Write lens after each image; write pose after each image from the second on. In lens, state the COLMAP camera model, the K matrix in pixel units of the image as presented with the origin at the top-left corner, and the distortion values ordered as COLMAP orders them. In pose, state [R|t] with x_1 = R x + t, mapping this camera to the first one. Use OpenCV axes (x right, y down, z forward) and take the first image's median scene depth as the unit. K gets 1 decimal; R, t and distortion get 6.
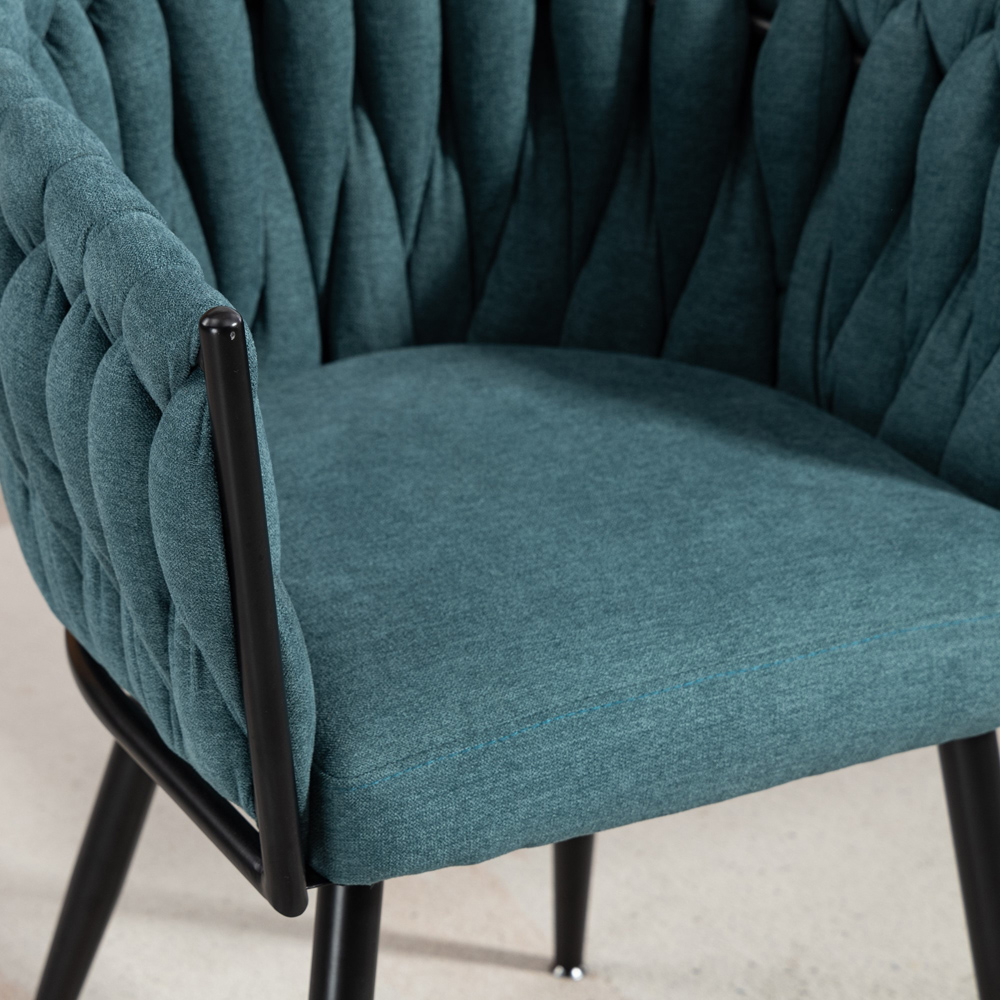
lens RADIAL K [[3571.1, 0, 196.4], [0, 3571.1, 499.8], [0, 0, 1]] dist [-0.008934, 0.331859]
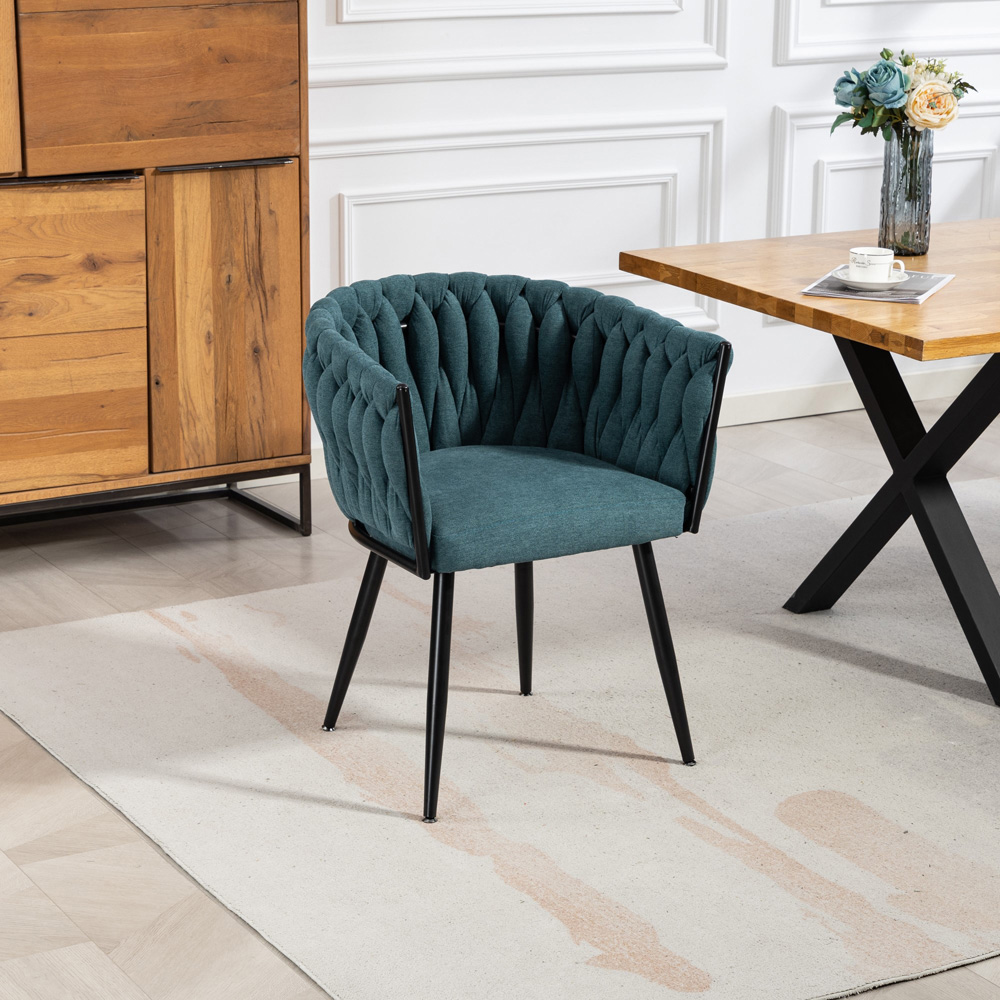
lens RADIAL K [[2622.2, 0, 500.0], [0, 2622.2, 500.0], [0, 0, 1]] dist [0.037467, -0.081919]
pose [[0.997660, -0.017275, 0.066150, -0.053393], [0.028125, 0.985593, -0.166779, 0.376152], [-0.062315, 0.168249, 0.983773, -1.166932]]
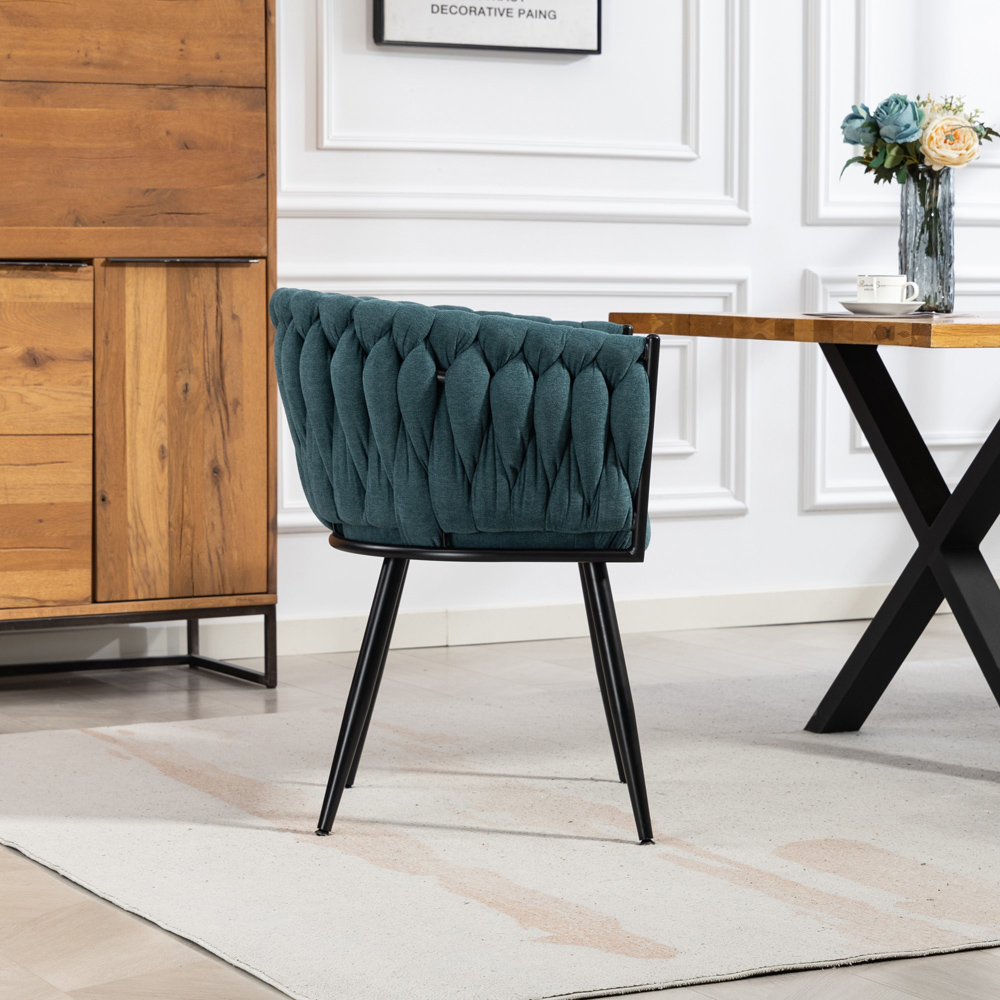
lens RADIAL K [[2899.1, 0, 500.0], [0, 2899.1, 500.0], [0, 0, 1]] dist [0.048070, -0.104296]
pose [[0.999186, -0.009360, 0.039236, 0.036778], [0.022567, 0.935950, -0.351408, 0.749869], [-0.033434, 0.352008, 0.935400, -1.023000]]
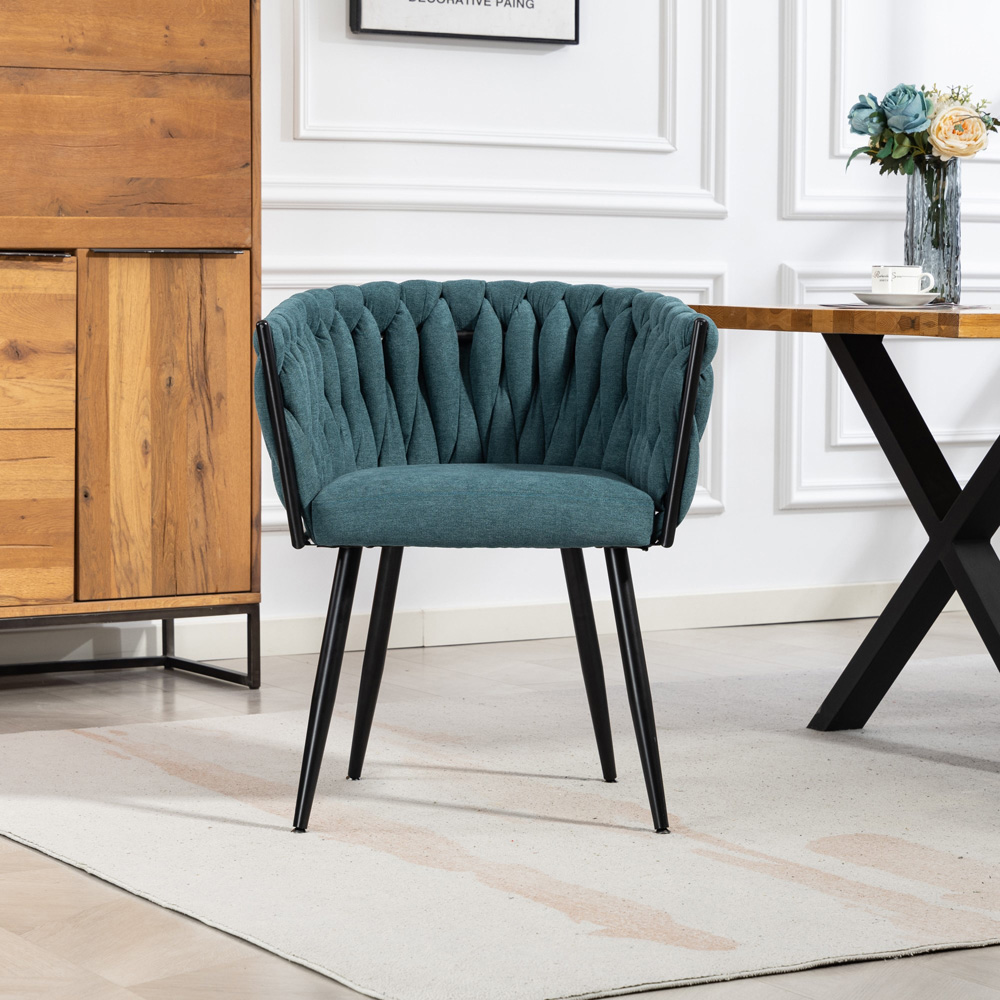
lens RADIAL K [[2980.4, 0, 500.0], [0, 2980.4, 500.0], [0, 0, 1]] dist [0.032244, 0.057574]
pose [[0.996798, -0.009823, 0.079353, -0.066139], [0.037349, 0.934705, -0.353456, 0.768070], [-0.070700, 0.355288, 0.932079, -1.036815]]
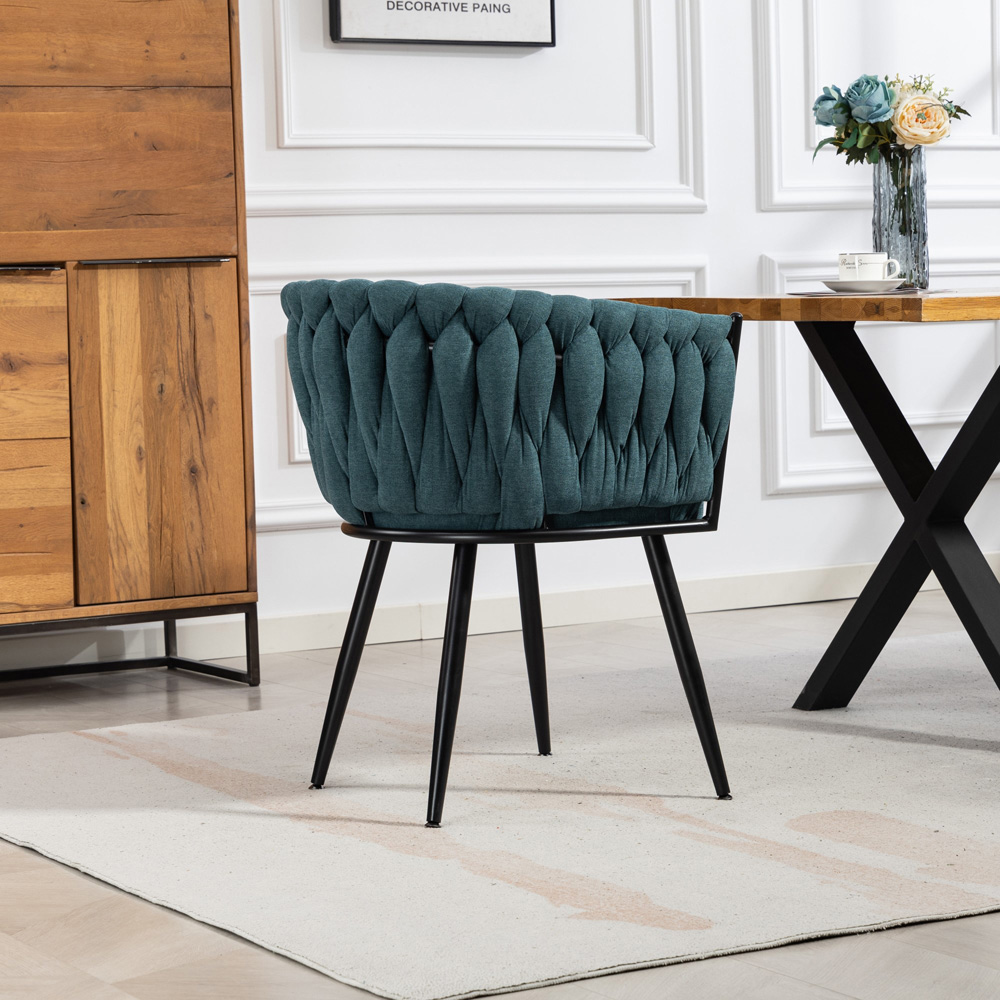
lens RADIAL K [[2899.1, 0, 500.0], [0, 2899.1, 500.0], [0, 0, 1]] dist [0.048070, -0.104296]
pose [[0.996588, -0.040633, 0.071840, -0.033066], [0.063435, 0.933944, -0.351744, 0.764506], [-0.052802, 0.355102, 0.933335, -1.026618]]
